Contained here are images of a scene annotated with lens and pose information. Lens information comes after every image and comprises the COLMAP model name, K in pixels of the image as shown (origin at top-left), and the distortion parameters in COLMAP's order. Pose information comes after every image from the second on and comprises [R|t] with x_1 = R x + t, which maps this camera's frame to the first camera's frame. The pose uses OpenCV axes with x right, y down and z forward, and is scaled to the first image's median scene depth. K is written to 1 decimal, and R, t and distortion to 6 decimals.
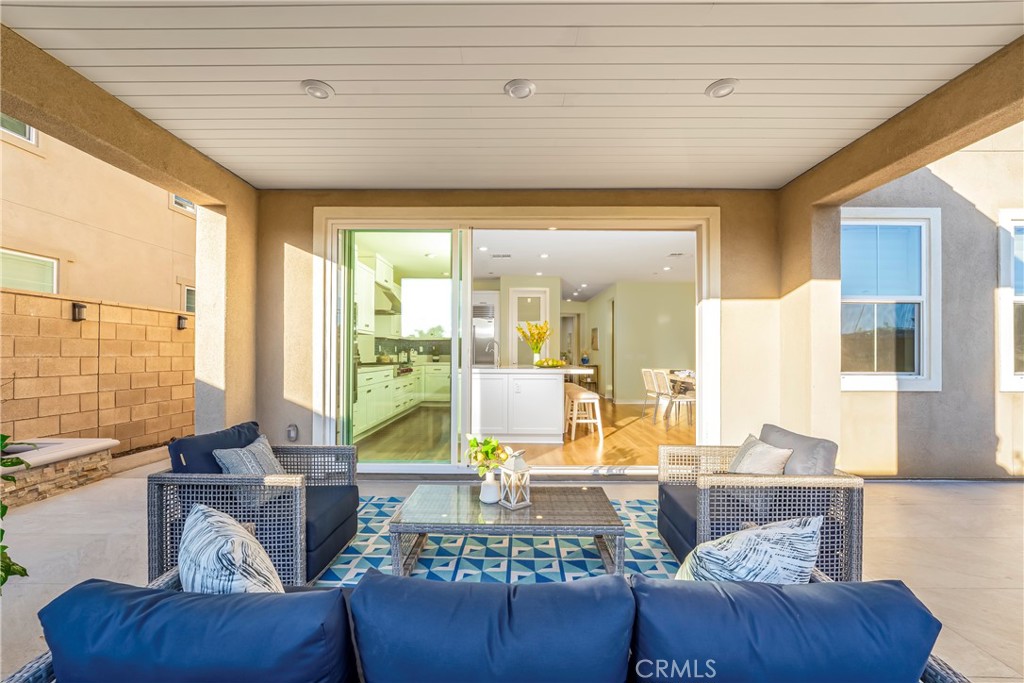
lens RADIAL K [[418.5, 0, 515.4], [0, 418.5, 347.3], [0, 0, 1]] dist [-0.007147, -0.000124]
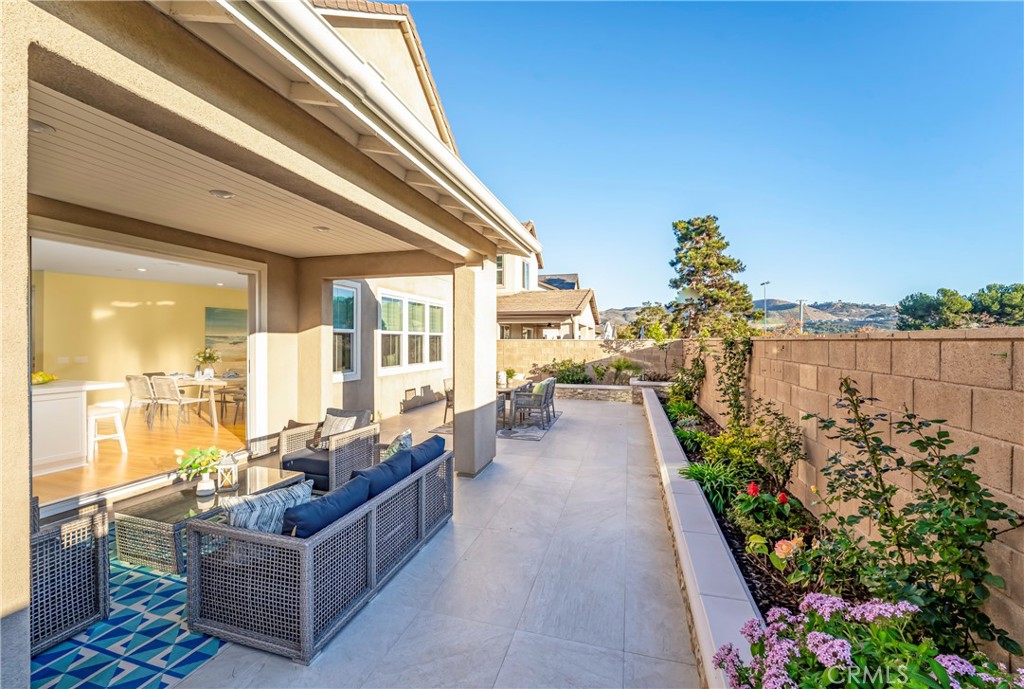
lens RADIAL K [[415.7, 0, 512.0], [0, 415.7, 344.5], [0, 0, 1]] dist [-0.000266, -0.000024]
pose [[0.265644, -0.007276, 0.964044, -0.657519], [-0.017117, 0.999778, 0.012263, -0.093407], [-0.963919, -0.019759, 0.265460, -0.186352]]
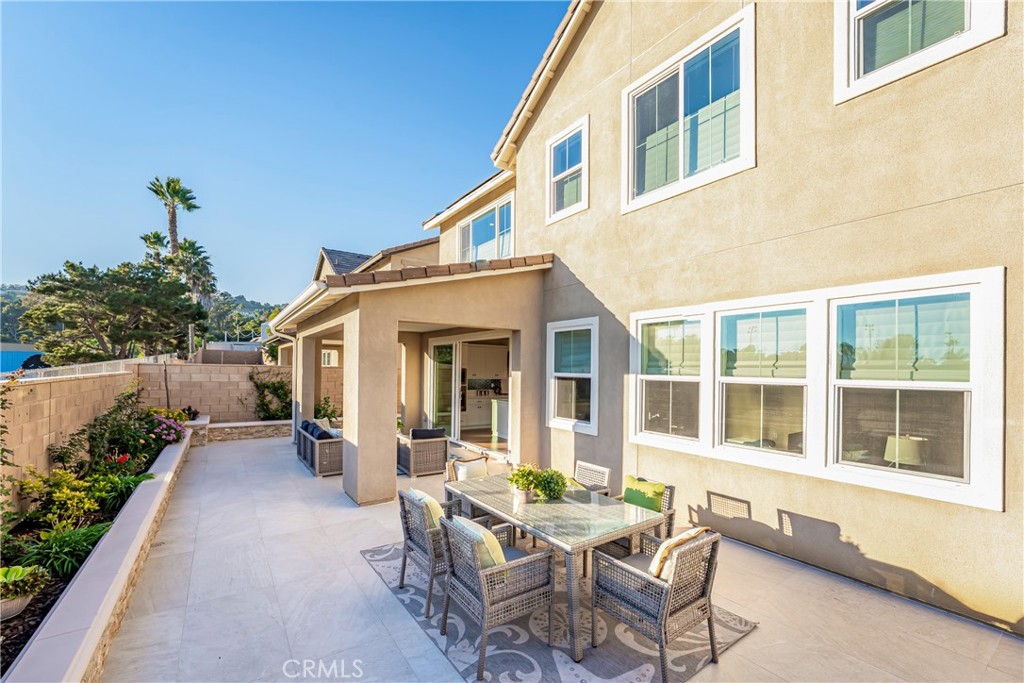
lens RADIAL K [[408.8, 0, 513.1], [0, 408.8, 367.0], [0, 0, 1]] dist [-0.000377, -0.000015]
pose [[0.587870, 0.002022, -0.808953, 2.165898], [0.000012, 0.999997, 0.002508, -0.161943], [0.808955, -0.001484, 0.587868, -0.149299]]
